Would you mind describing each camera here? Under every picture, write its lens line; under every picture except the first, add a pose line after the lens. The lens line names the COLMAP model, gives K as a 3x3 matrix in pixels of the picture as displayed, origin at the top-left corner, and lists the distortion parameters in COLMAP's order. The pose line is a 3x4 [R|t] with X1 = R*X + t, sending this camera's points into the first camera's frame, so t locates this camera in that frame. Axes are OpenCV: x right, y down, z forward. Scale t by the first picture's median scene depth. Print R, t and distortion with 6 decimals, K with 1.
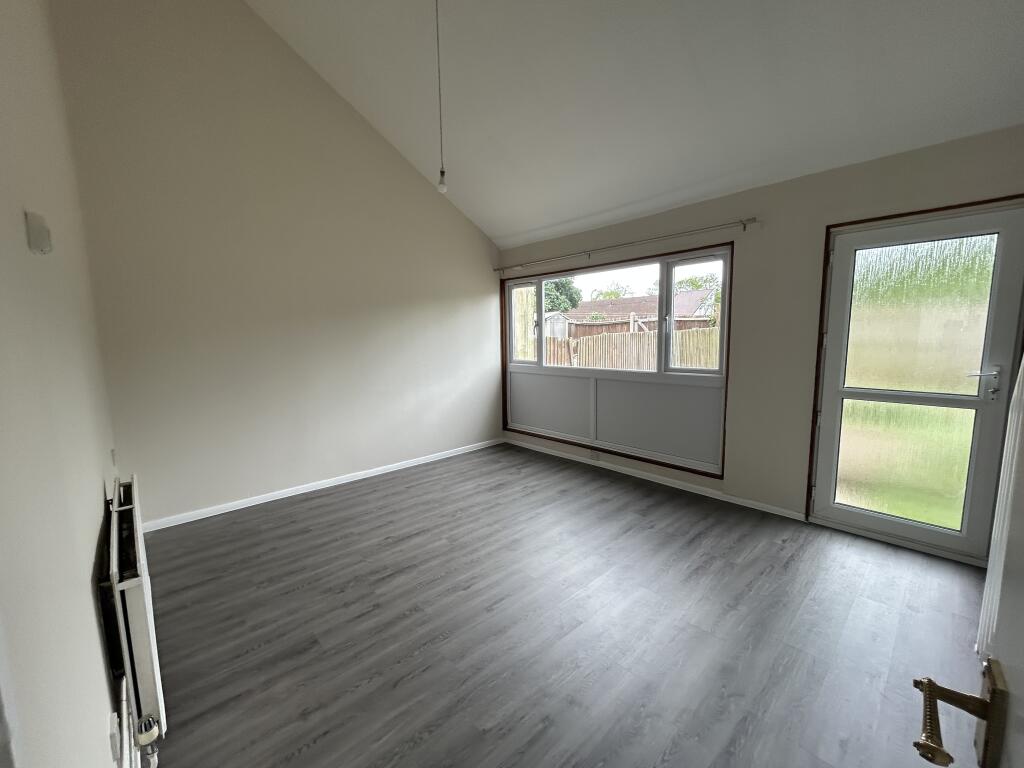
lens RADIAL K [[412.7, 0, 512.0], [0, 412.7, 384.0], [0, 0, 1]] dist [-0.001936, 0.000192]
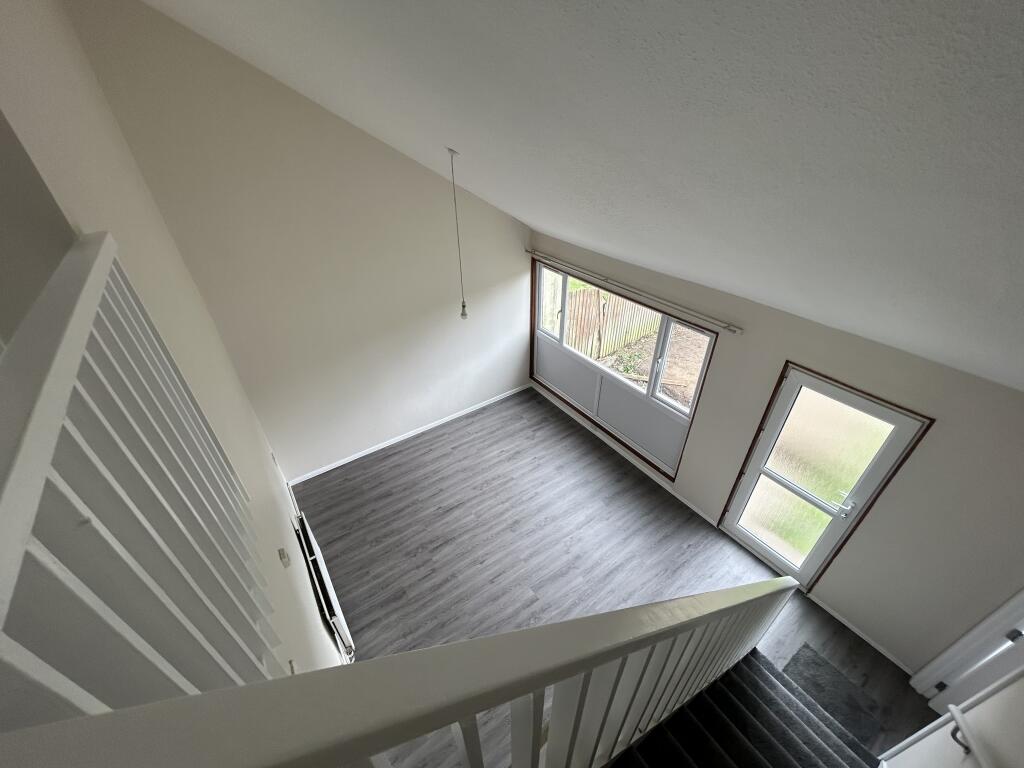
lens RADIAL K [[414.7, 0, 512.0], [0, 414.7, 384.0], [0, 0, 1]] dist [0.000742, 0.000018]
pose [[0.989685, 0.084967, -0.115345, 0.125116], [-0.022143, 0.886183, 0.462806, -0.795919], [0.141540, -0.455478, 0.878923, -0.165116]]
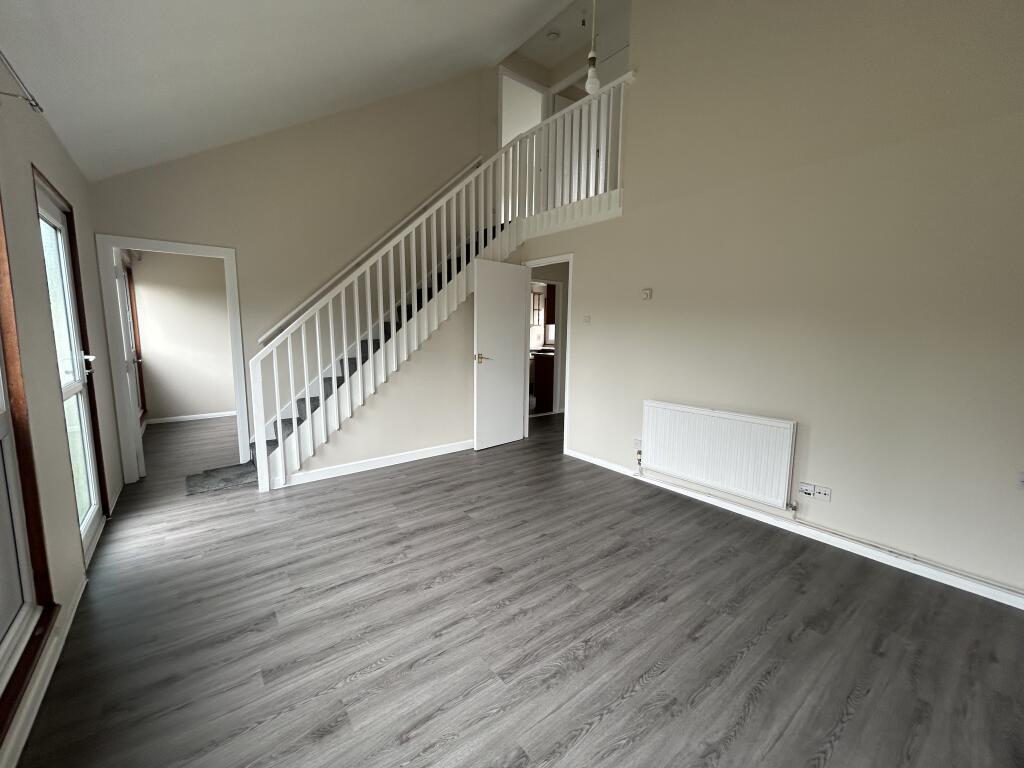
lens RADIAL K [[414.7, 0, 512.0], [0, 414.7, 384.0], [0, 0, 1]] dist [0.000742, 0.000018]
pose [[-0.996101, -0.004625, 0.088100, -0.094739], [0.017020, 0.969789, 0.243352, -0.168271], [-0.086564, 0.243903, -0.965929, 1.583914]]
